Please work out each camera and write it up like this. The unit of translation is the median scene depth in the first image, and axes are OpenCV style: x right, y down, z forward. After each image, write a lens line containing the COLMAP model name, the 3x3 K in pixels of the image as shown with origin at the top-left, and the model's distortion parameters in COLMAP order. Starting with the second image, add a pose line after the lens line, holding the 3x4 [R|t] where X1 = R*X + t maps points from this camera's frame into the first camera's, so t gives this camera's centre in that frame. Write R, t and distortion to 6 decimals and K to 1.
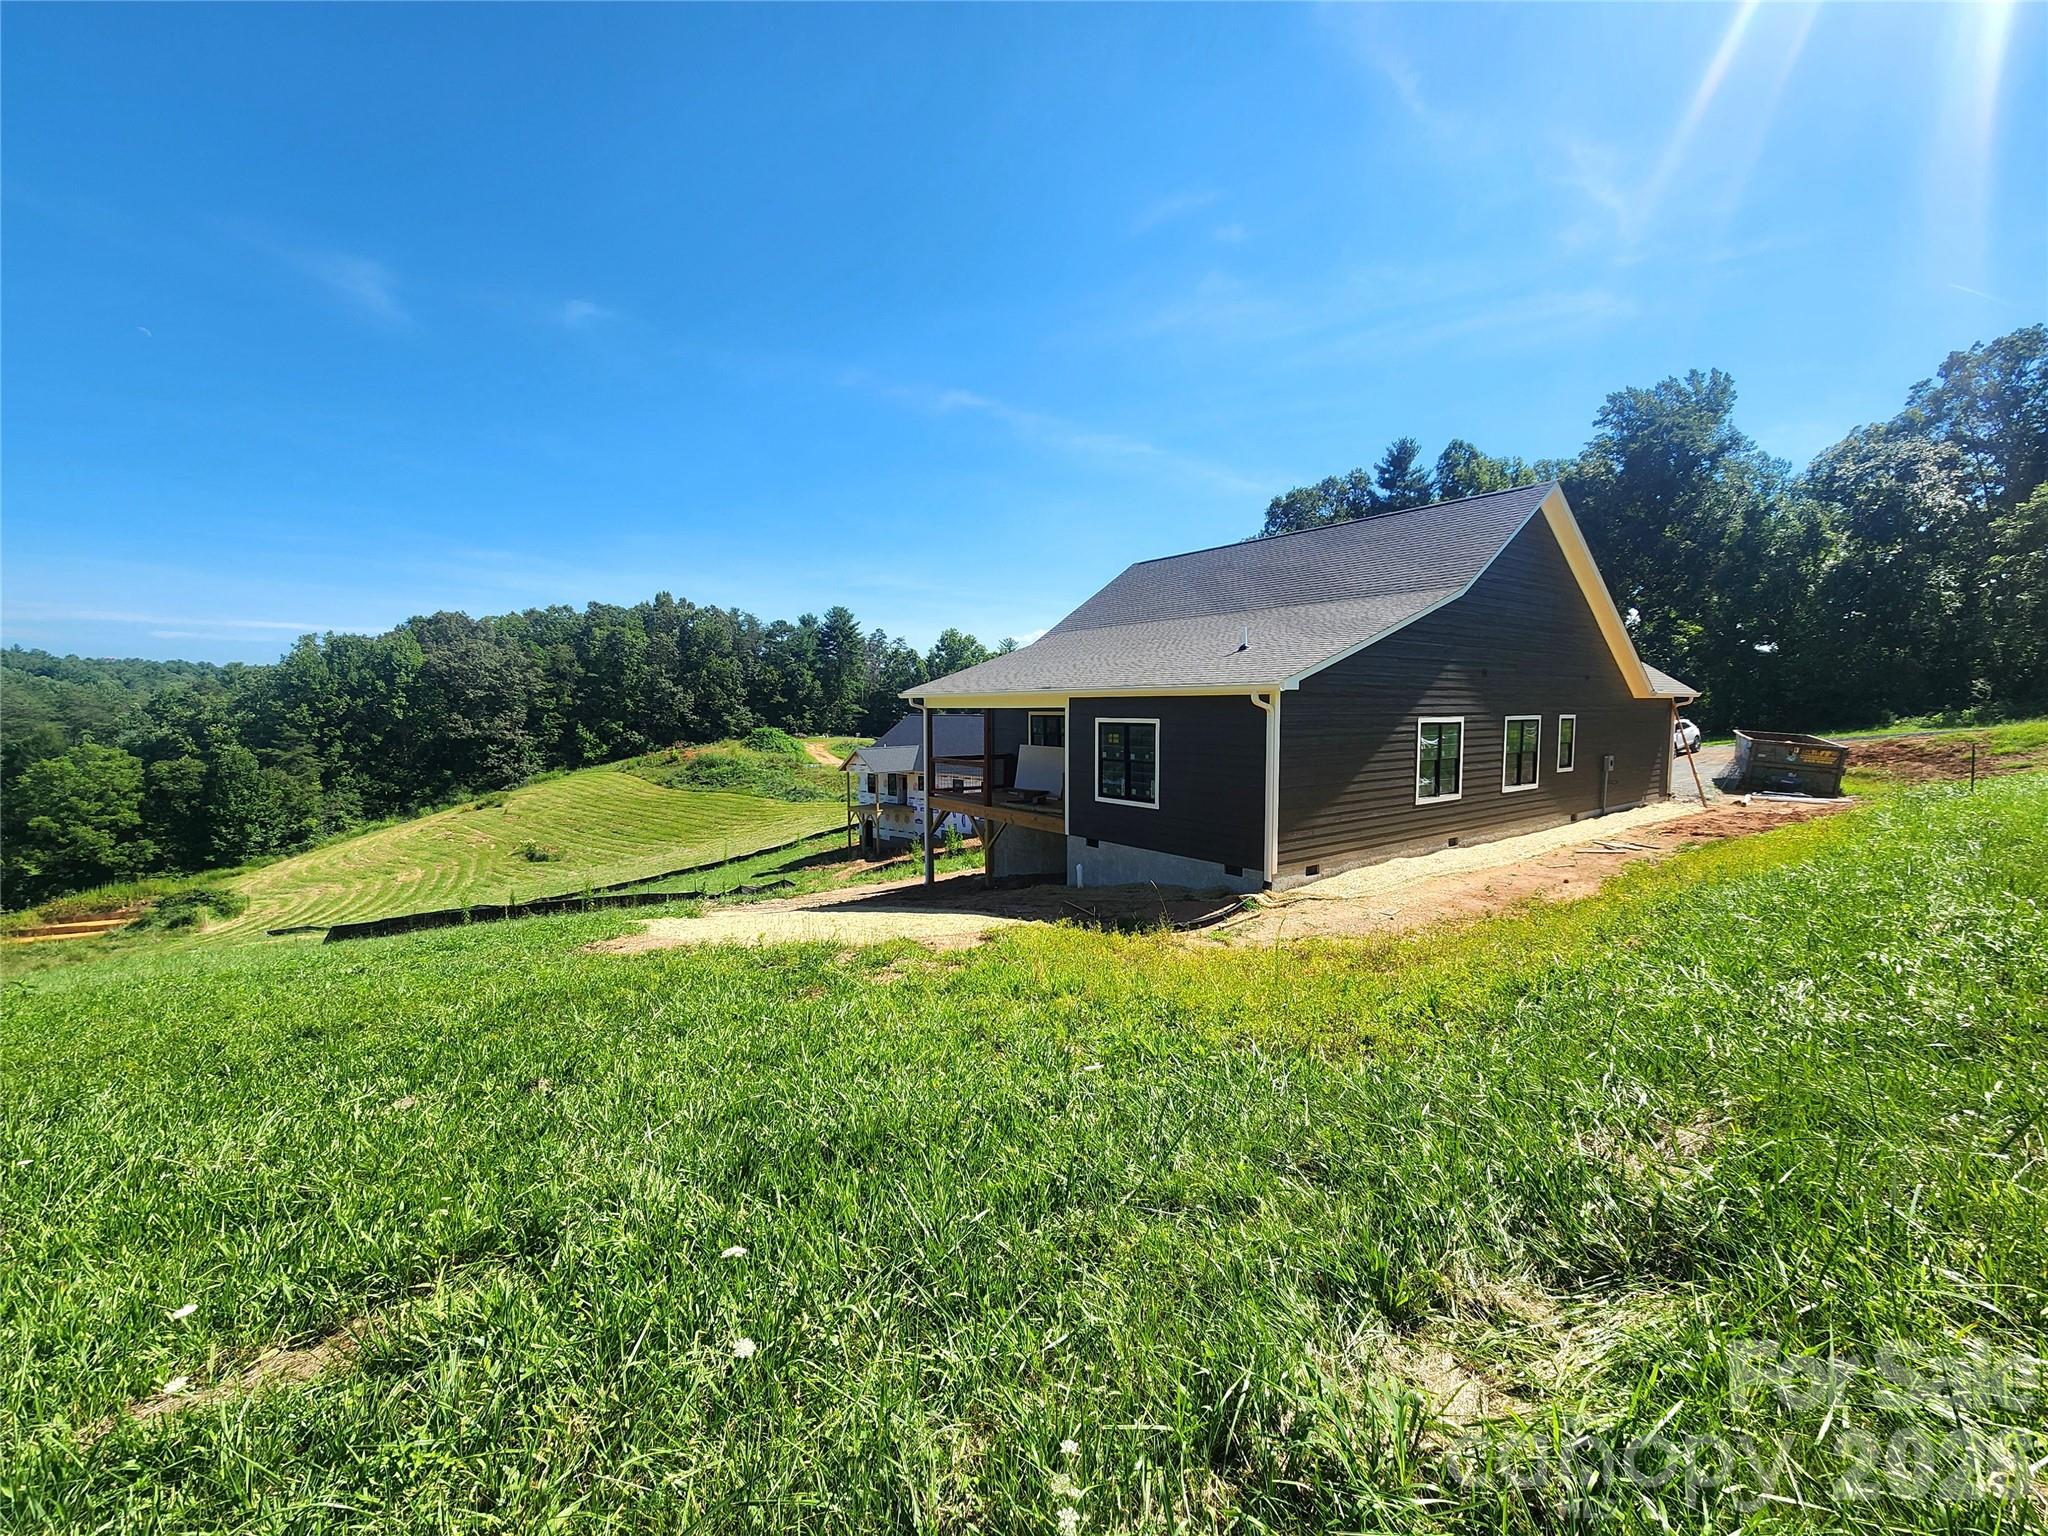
lens RADIAL K [[835.6, 0, 1020.2], [0, 835.6, 765.1], [0, 0, 1]] dist [-0.000327, 0.000659]
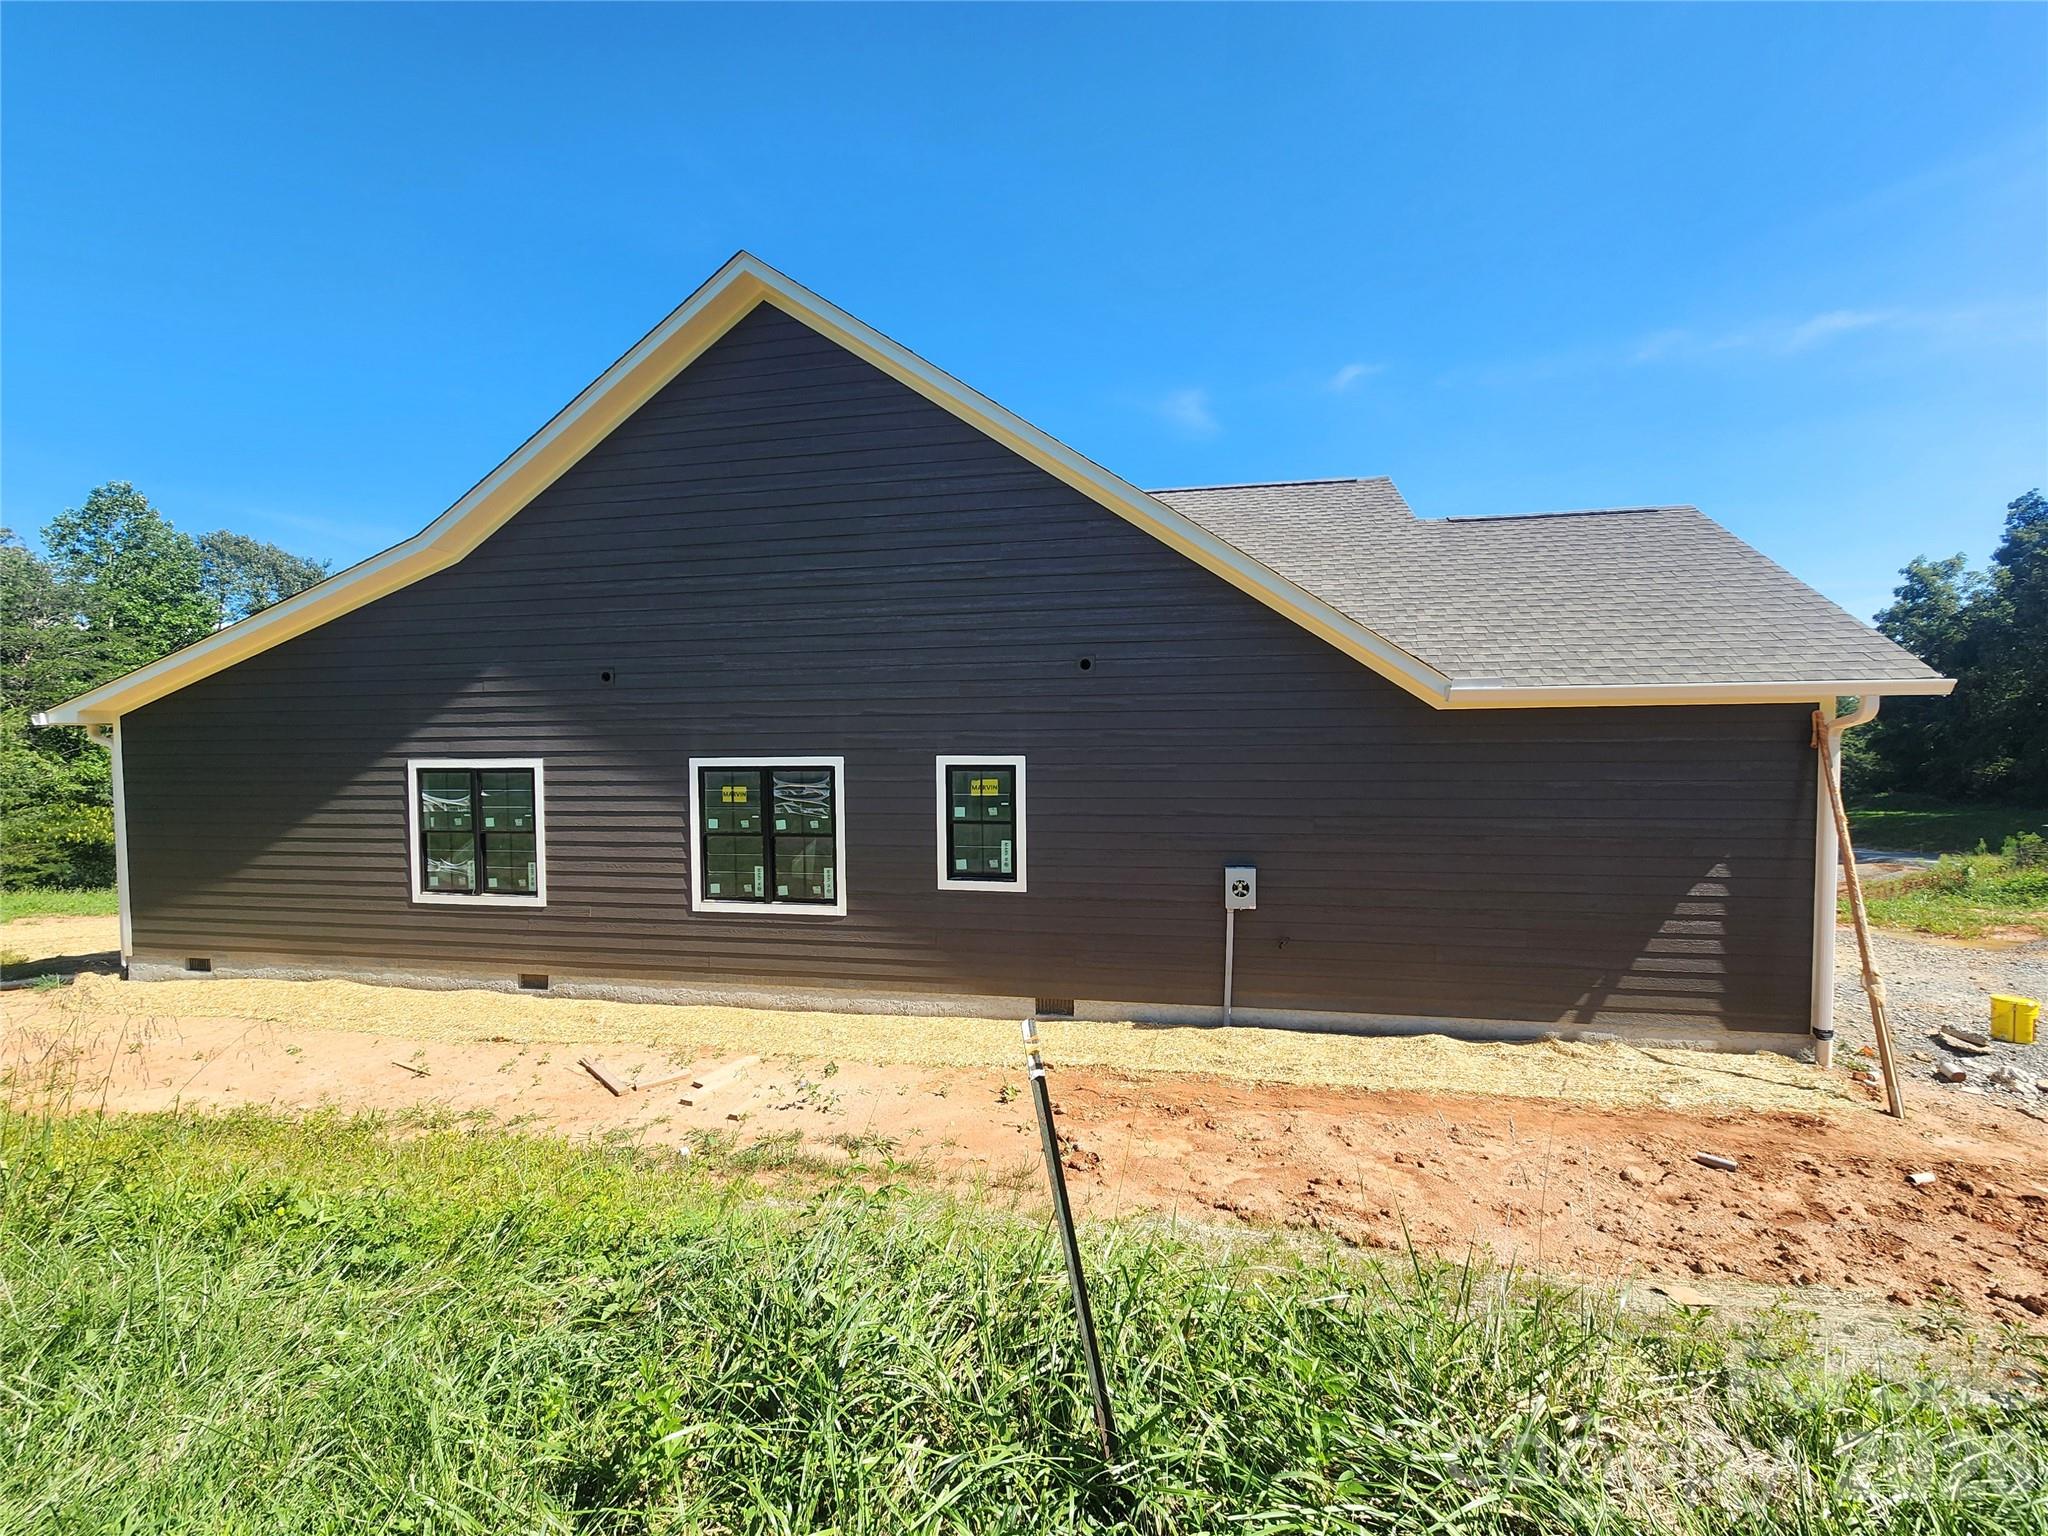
lens RADIAL K [[835.6, 0, 1024.8], [0, 835.6, 775.9], [0, 0, 1]] dist [-0.000327, 0.000659]
pose [[0.680396, 0.025589, -0.732398, 0.175557], [-0.045767, 0.998923, -0.007616, -0.008651], [0.731415, 0.038701, 0.680834, 0.130273]]
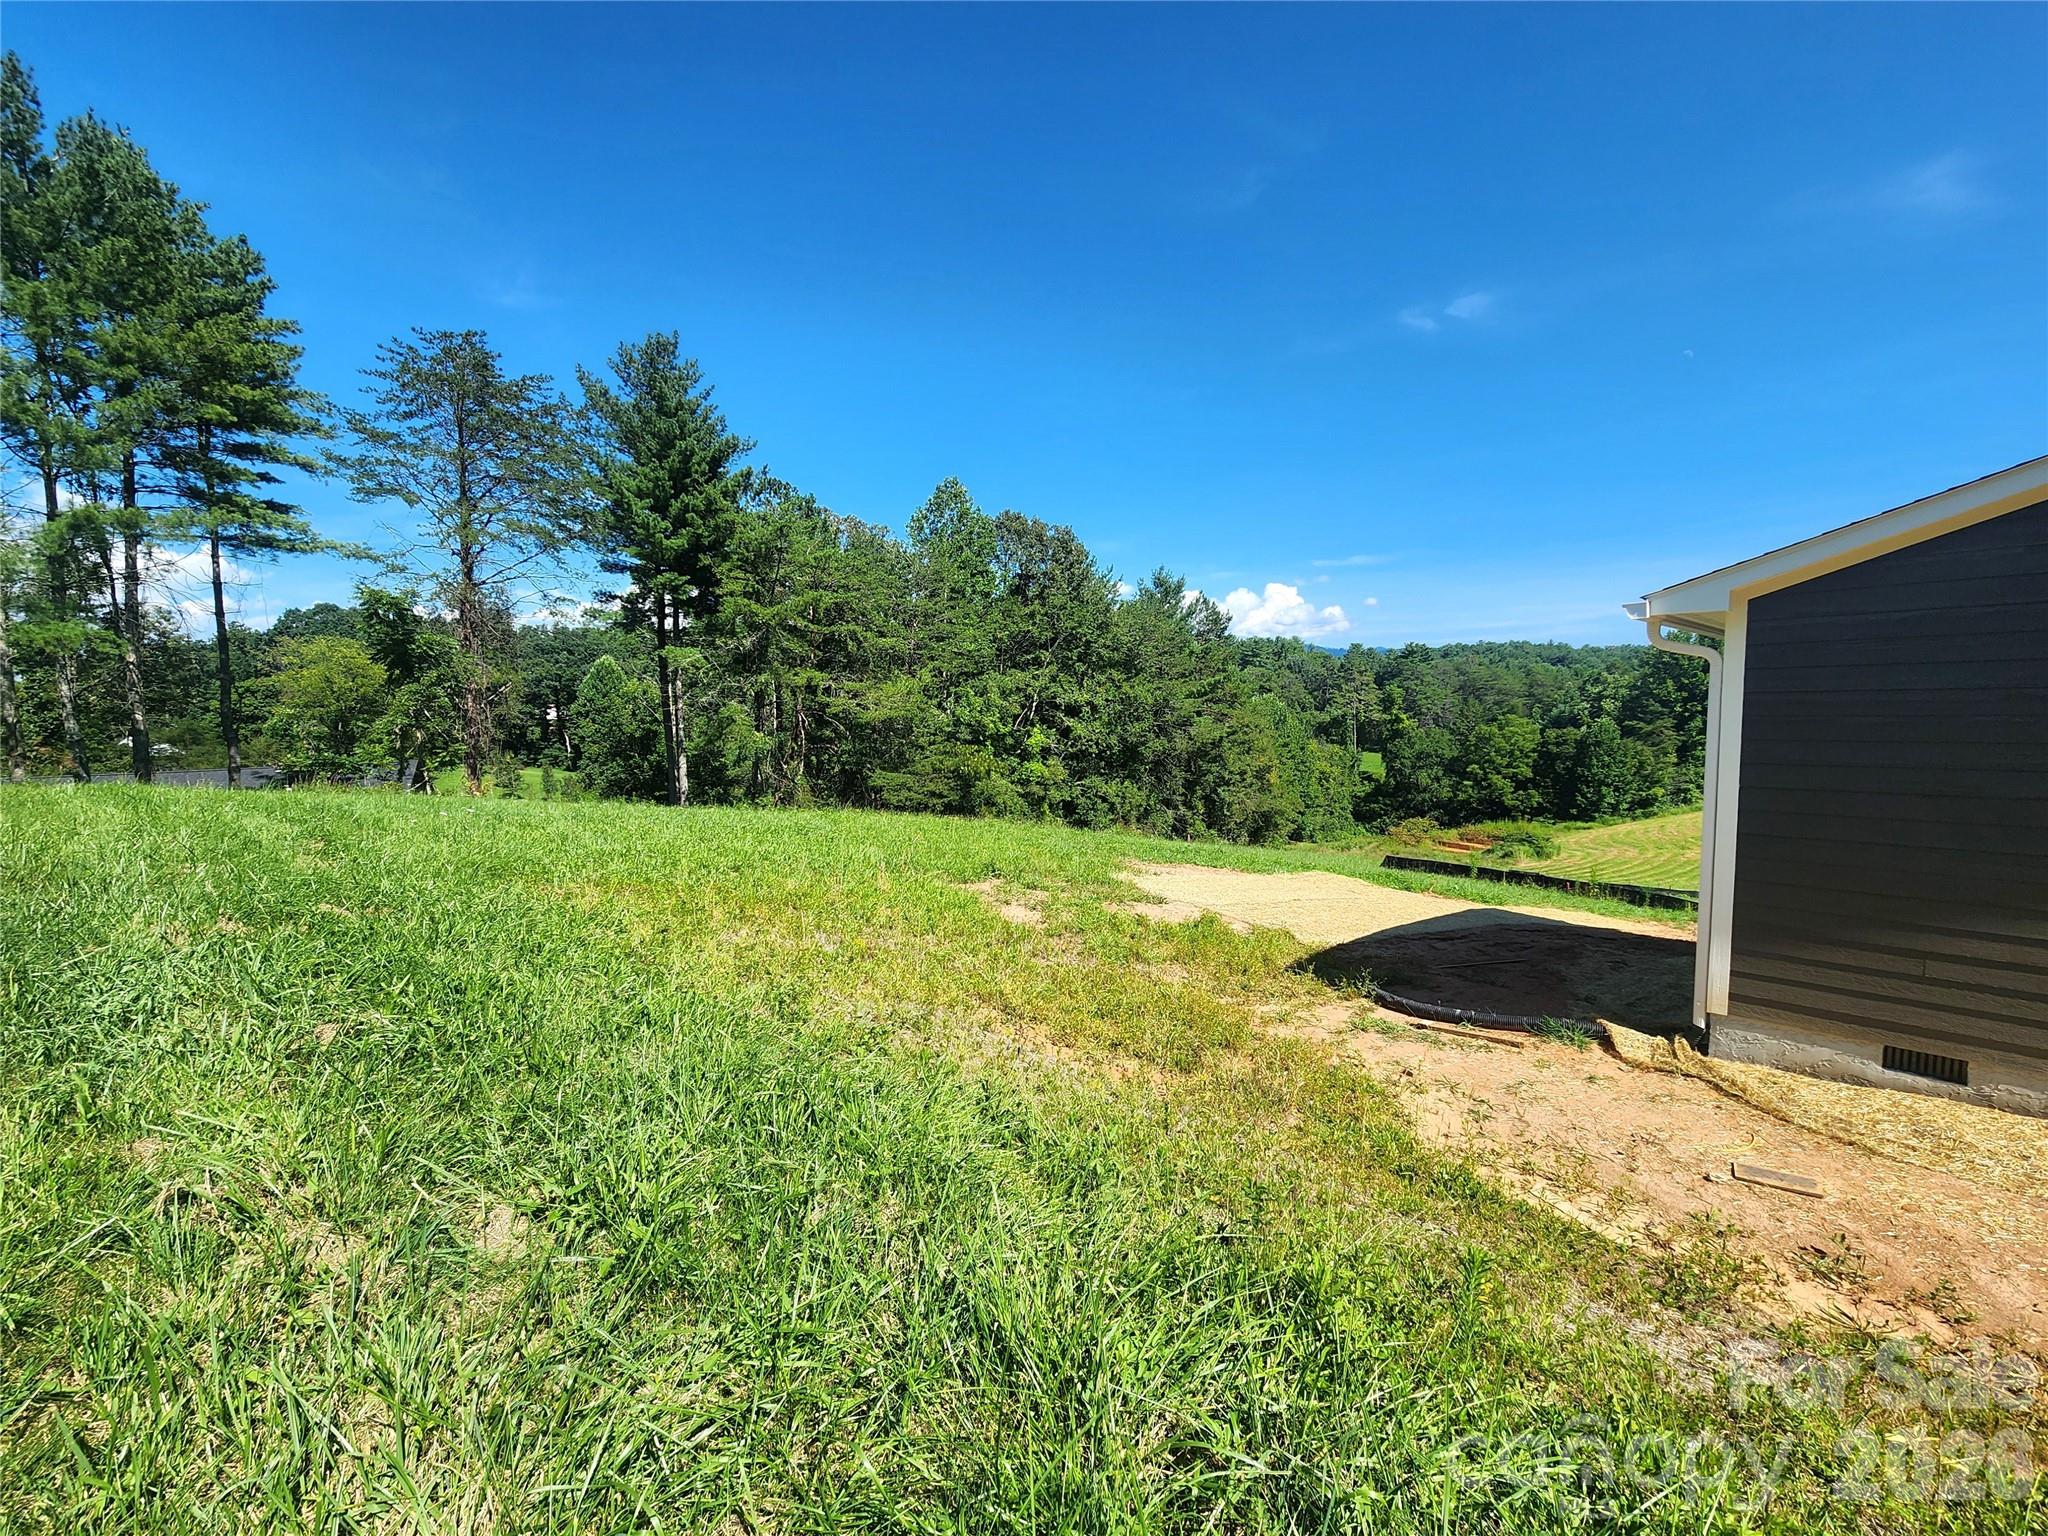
lens RADIAL K [[835.6, 0, 1039.9], [0, 835.6, 770.1], [0, 0, 1]] dist [-0.000327, 0.000659]
pose [[0.139722, 0.083677, -0.986649, 0.085228], [-0.048544, 0.995804, 0.077579, -0.002841], [0.989000, 0.037057, 0.143198, 0.067303]]
